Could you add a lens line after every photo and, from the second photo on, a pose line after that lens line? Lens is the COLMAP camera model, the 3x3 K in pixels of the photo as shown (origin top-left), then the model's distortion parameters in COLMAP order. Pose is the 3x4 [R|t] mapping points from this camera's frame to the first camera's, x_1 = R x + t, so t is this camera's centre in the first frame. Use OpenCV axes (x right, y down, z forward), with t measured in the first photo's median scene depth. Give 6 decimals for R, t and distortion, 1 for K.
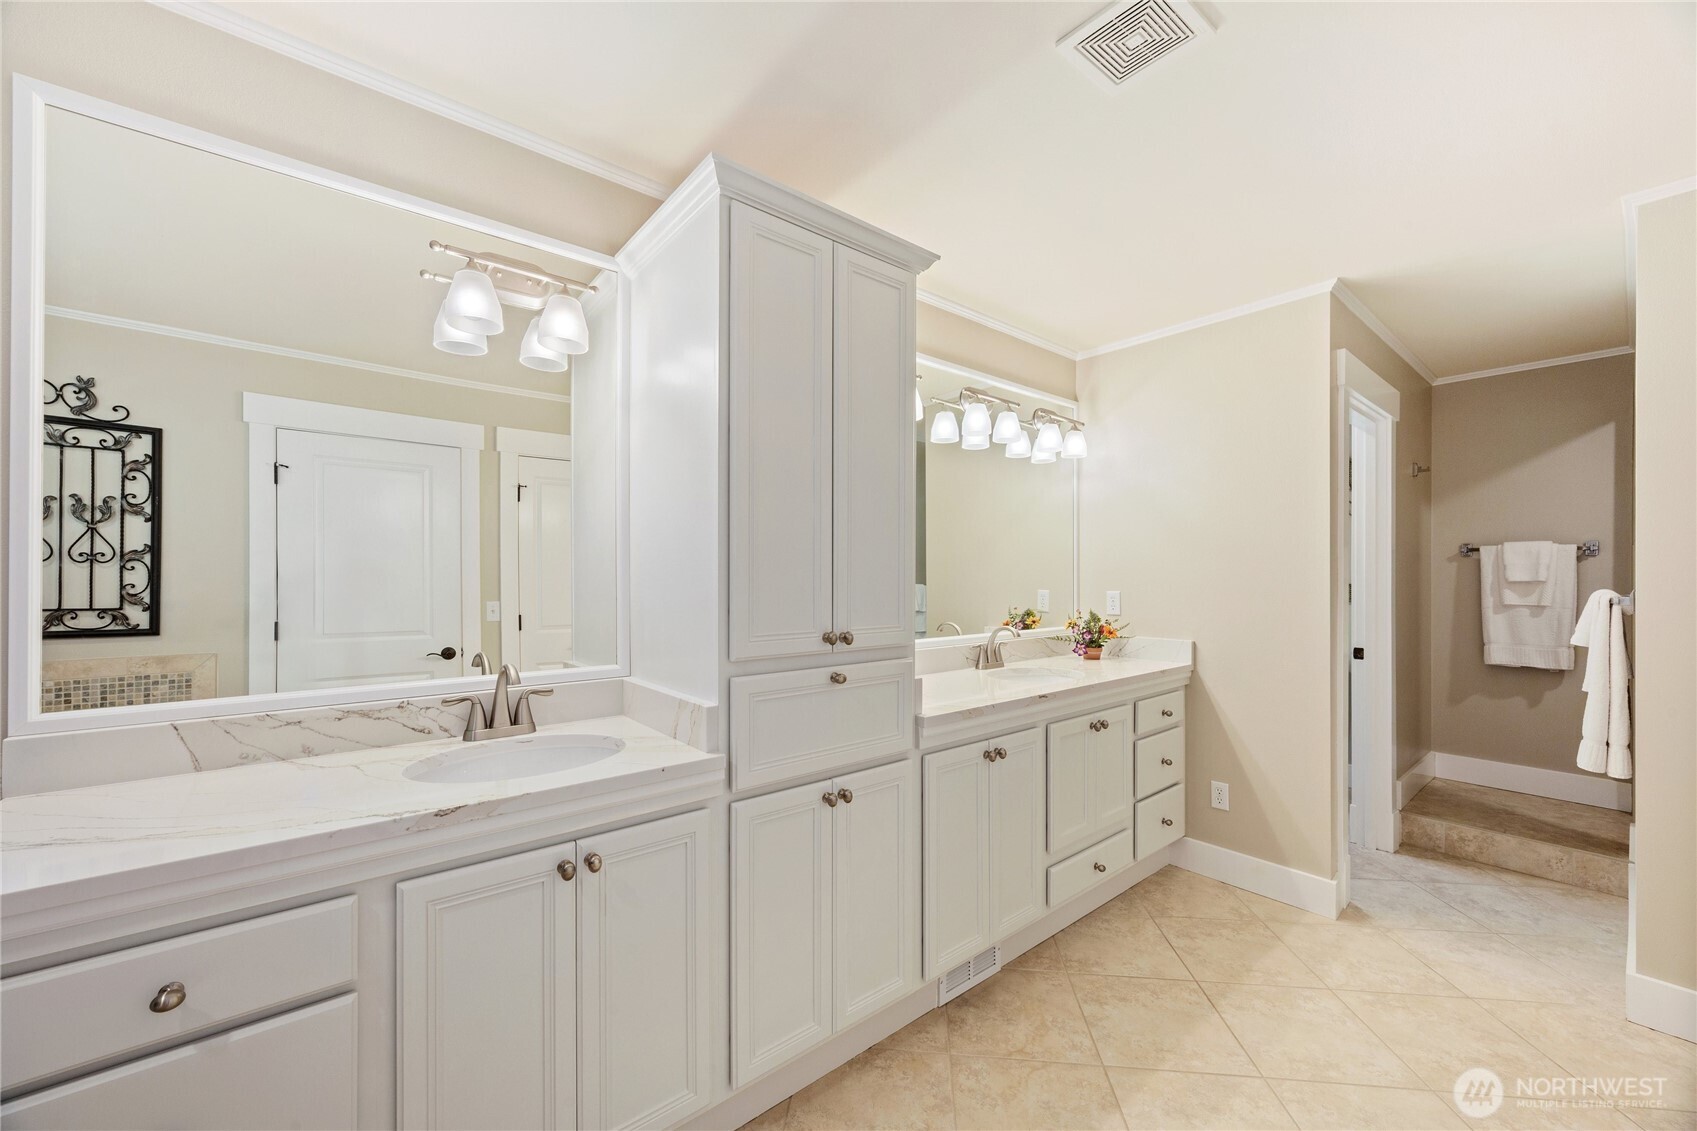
lens RADIAL K [[657.0, 0, 882.1], [0, 657.0, 573.8], [0, 0, 1]] dist [-0.000560, -0.000078]
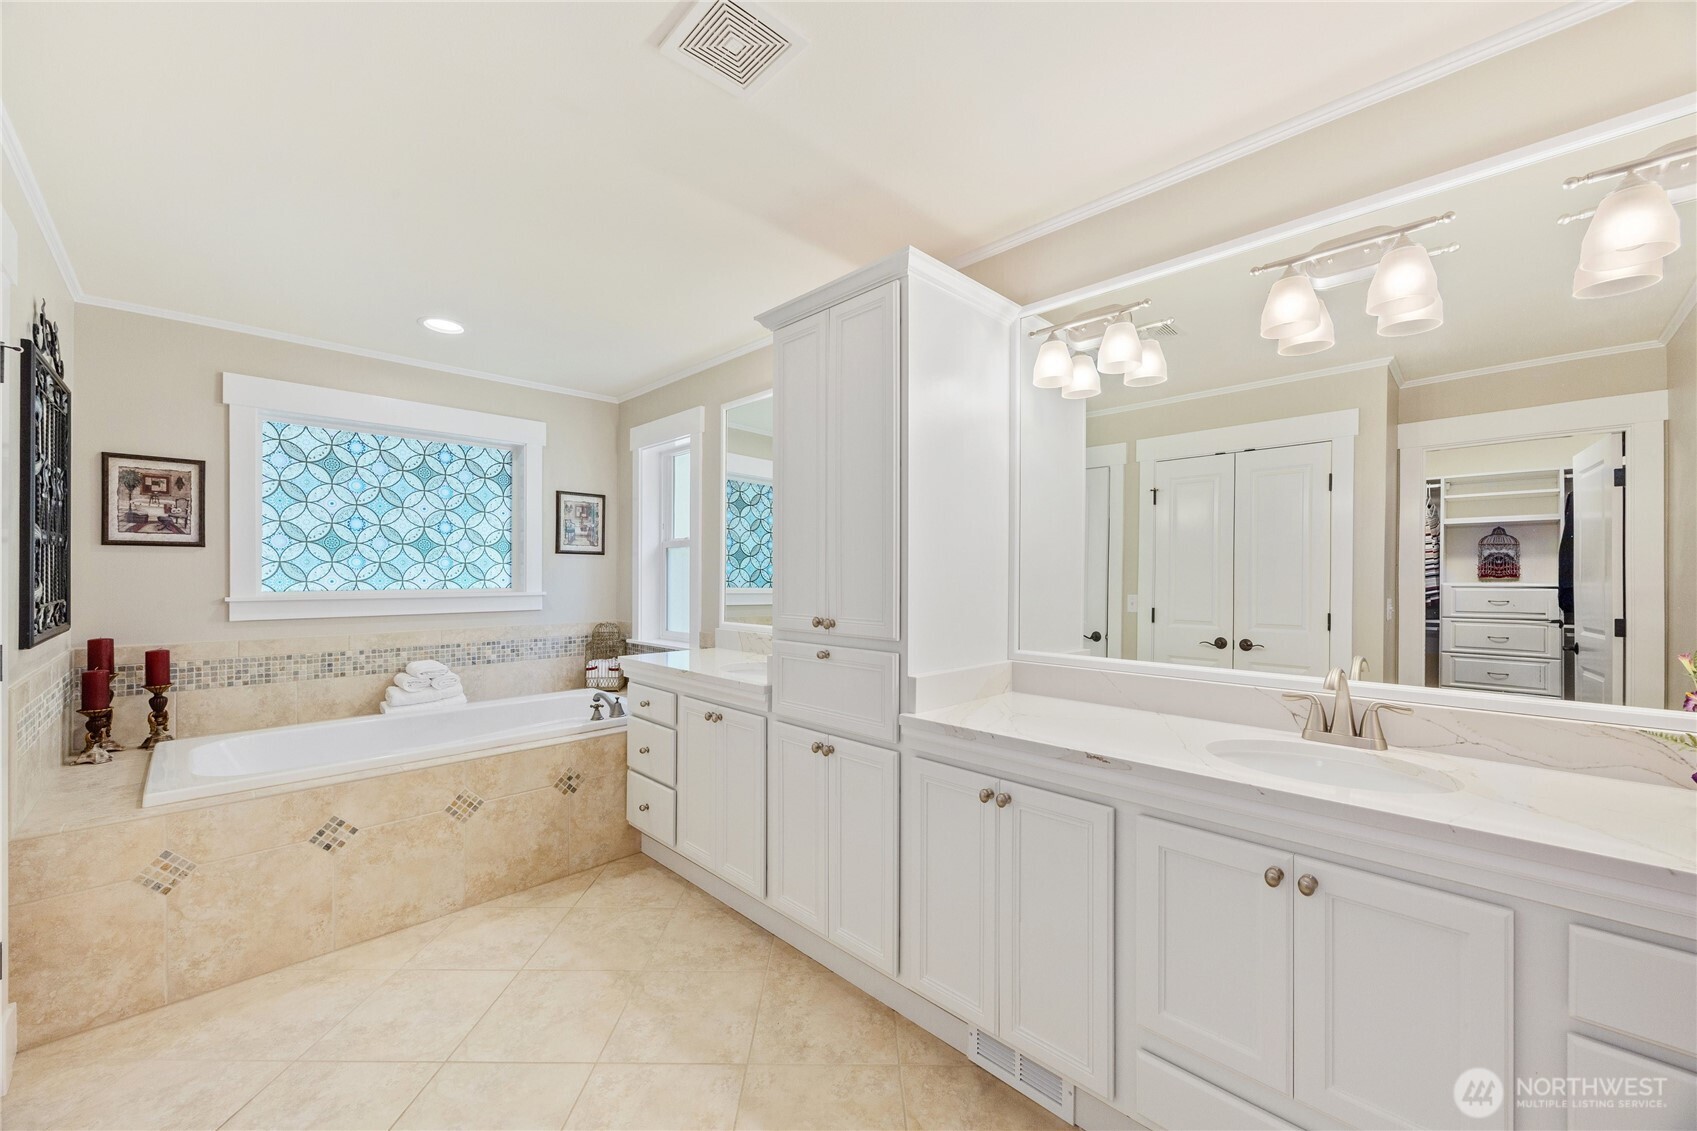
lens RADIAL K [[657.0, 0, 882.1], [0, 657.0, 573.8], [0, 0, 1]] dist [-0.000560, -0.000078]
pose [[0.095358, 0.000677, -0.995443, 0.878004], [0.000652, 1.000000, 0.000742, 0.003094], [0.995443, -0.000720, 0.095357, 0.730017]]
